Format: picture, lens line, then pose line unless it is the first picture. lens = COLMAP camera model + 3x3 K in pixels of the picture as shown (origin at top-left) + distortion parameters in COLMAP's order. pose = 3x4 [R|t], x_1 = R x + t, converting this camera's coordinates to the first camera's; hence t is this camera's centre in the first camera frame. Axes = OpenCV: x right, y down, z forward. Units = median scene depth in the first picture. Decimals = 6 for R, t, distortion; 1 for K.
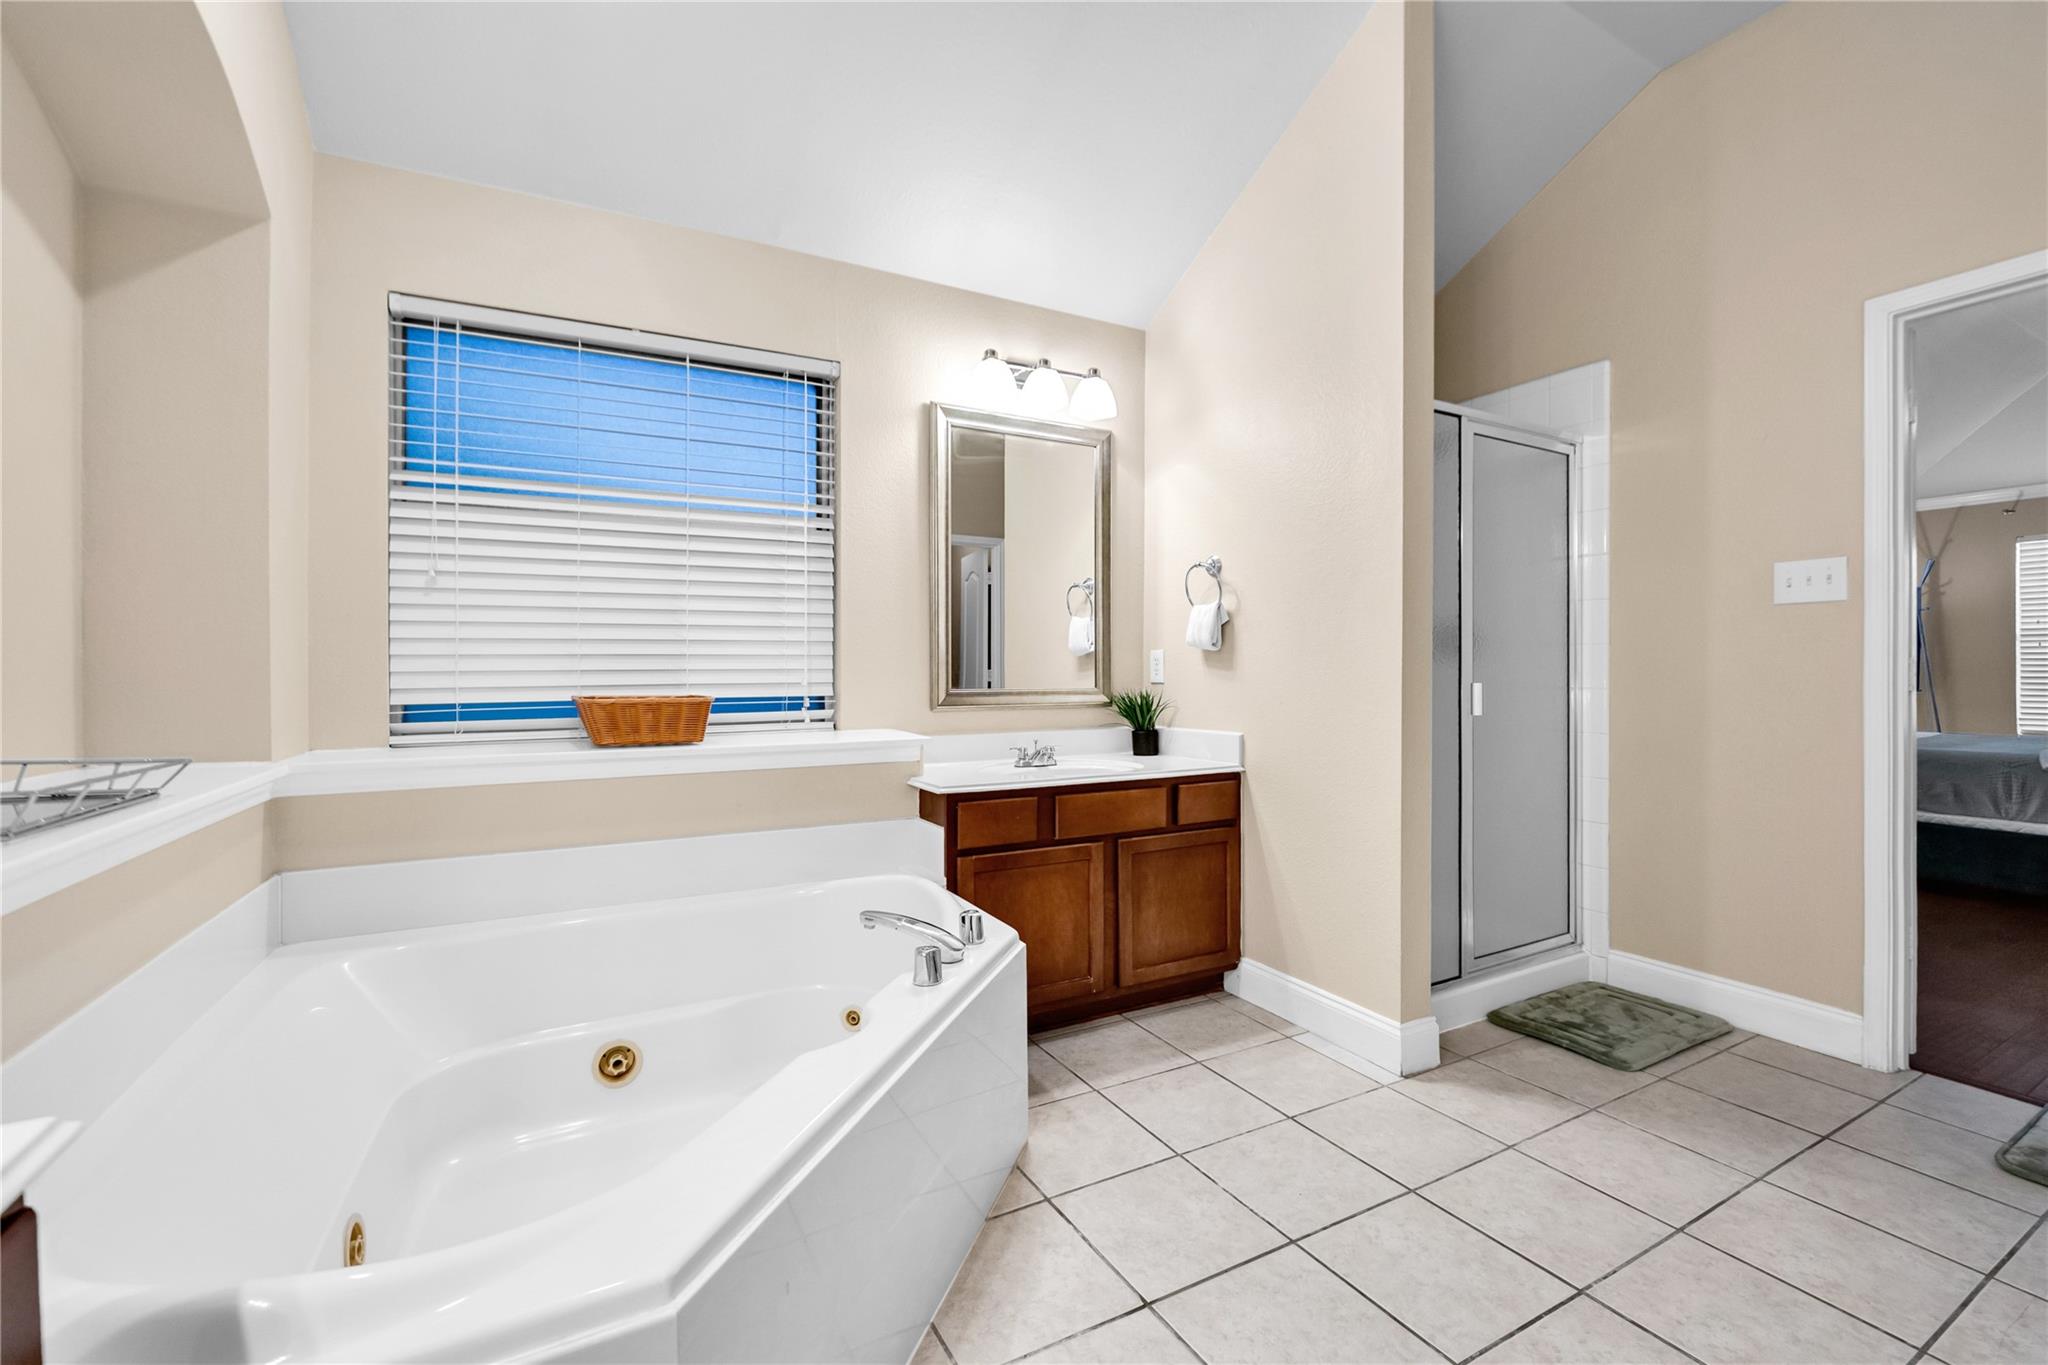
lens RADIAL K [[887.5, 0, 1019.3], [0, 887.5, 669.8], [0, 0, 1]] dist [-0.003944, -0.000397]
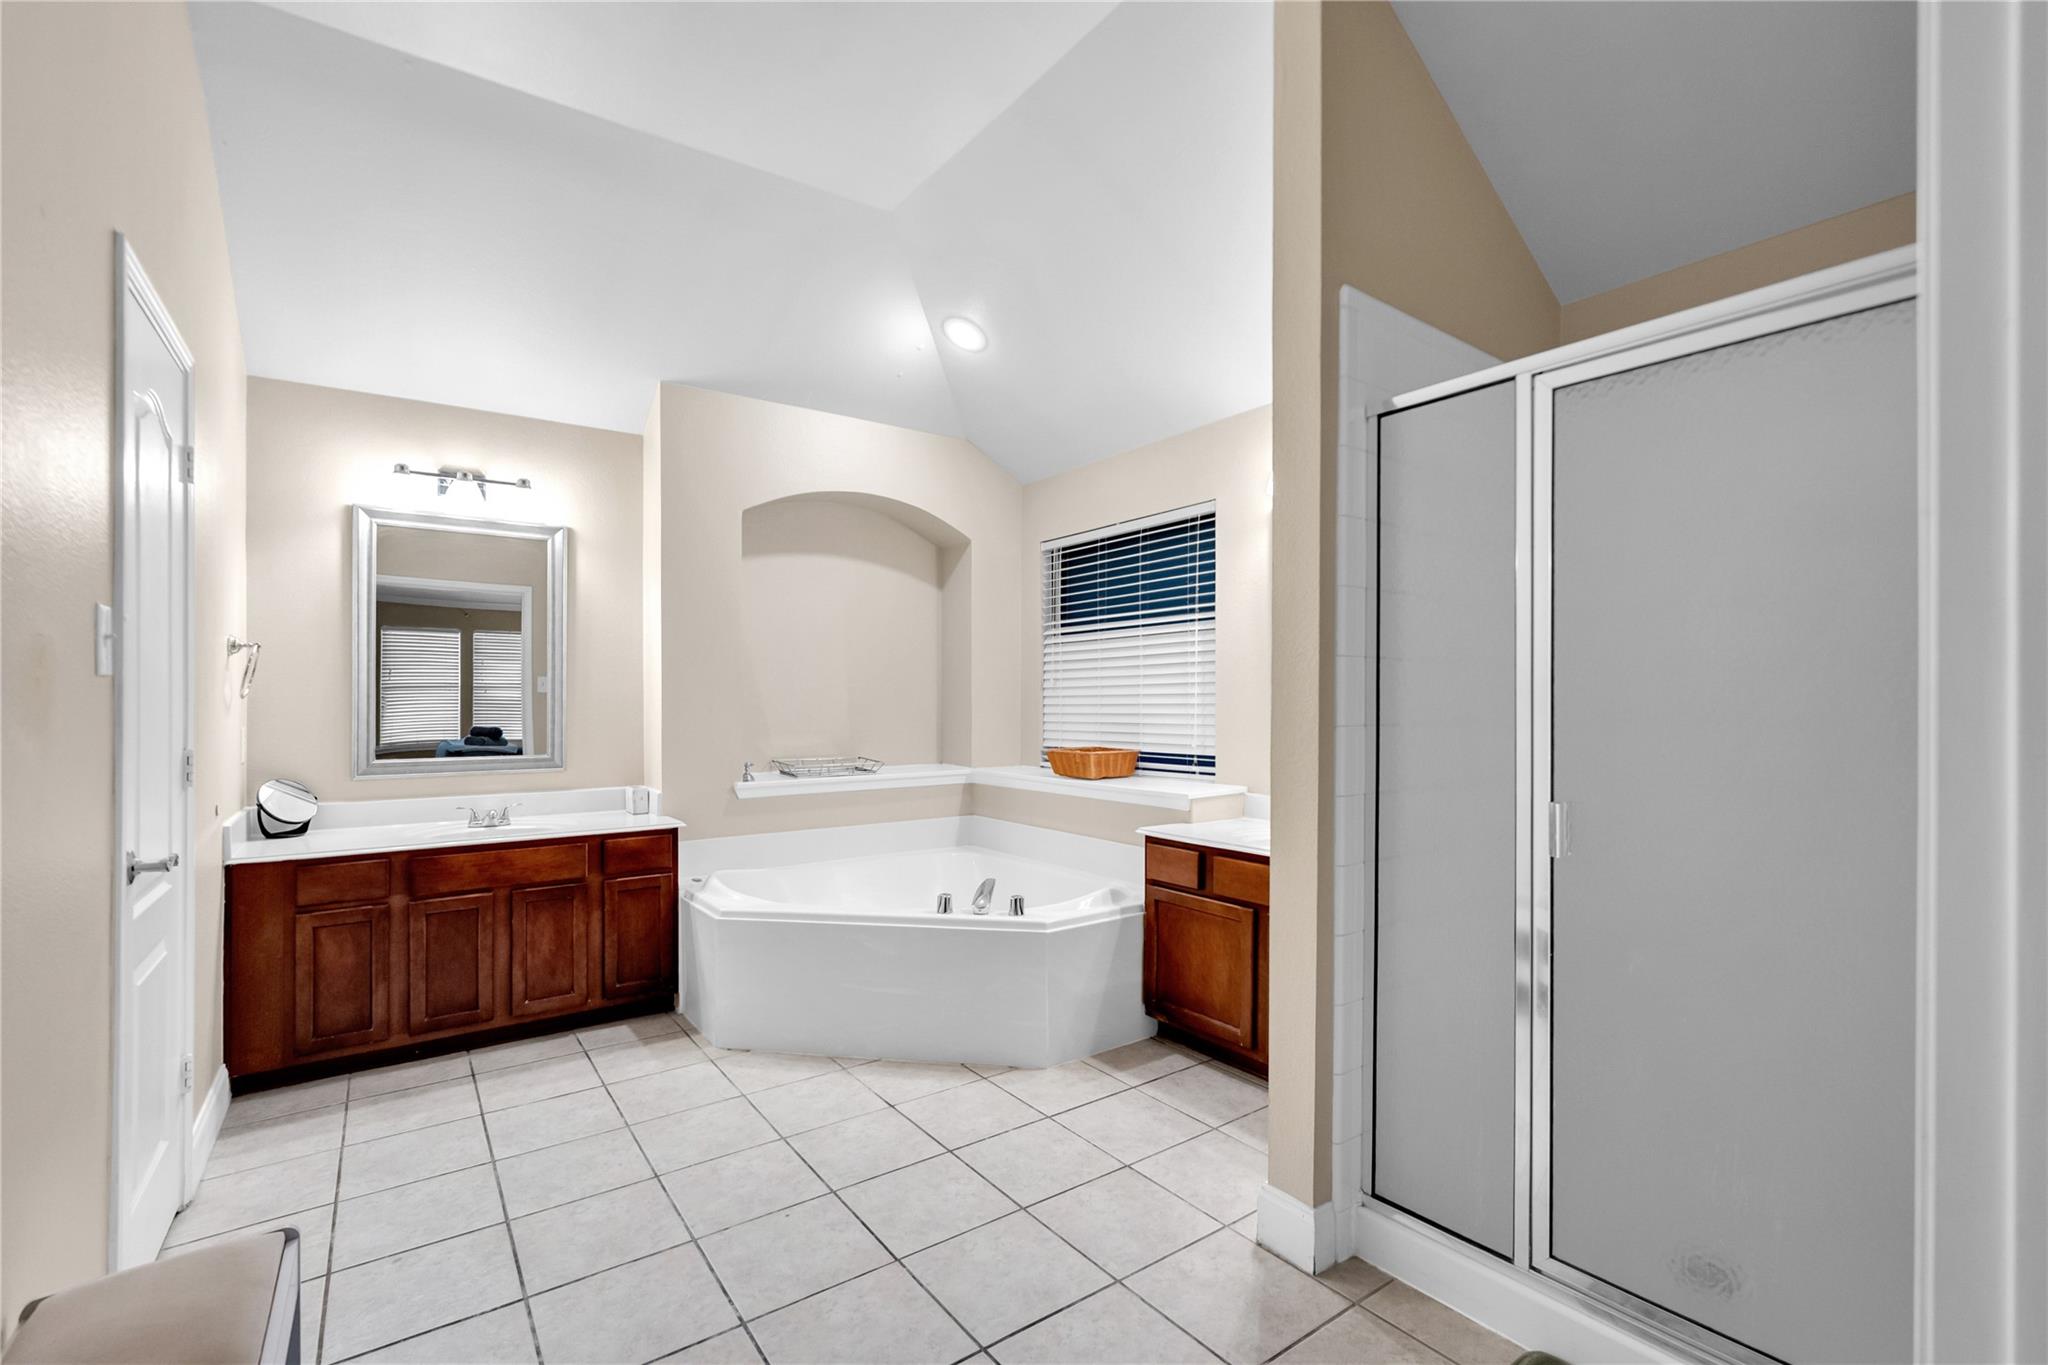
lens RADIAL K [[887.5, 0, 1017.1], [0, 887.5, 699.6], [0, 0, 1]] dist [-0.003944, -0.000397]
pose [[0.124688, -0.004333, -0.992187, 1.263315], [-0.005955, 0.999969, -0.005115, -0.054910], [0.992178, 0.006546, 0.124658, 0.669899]]
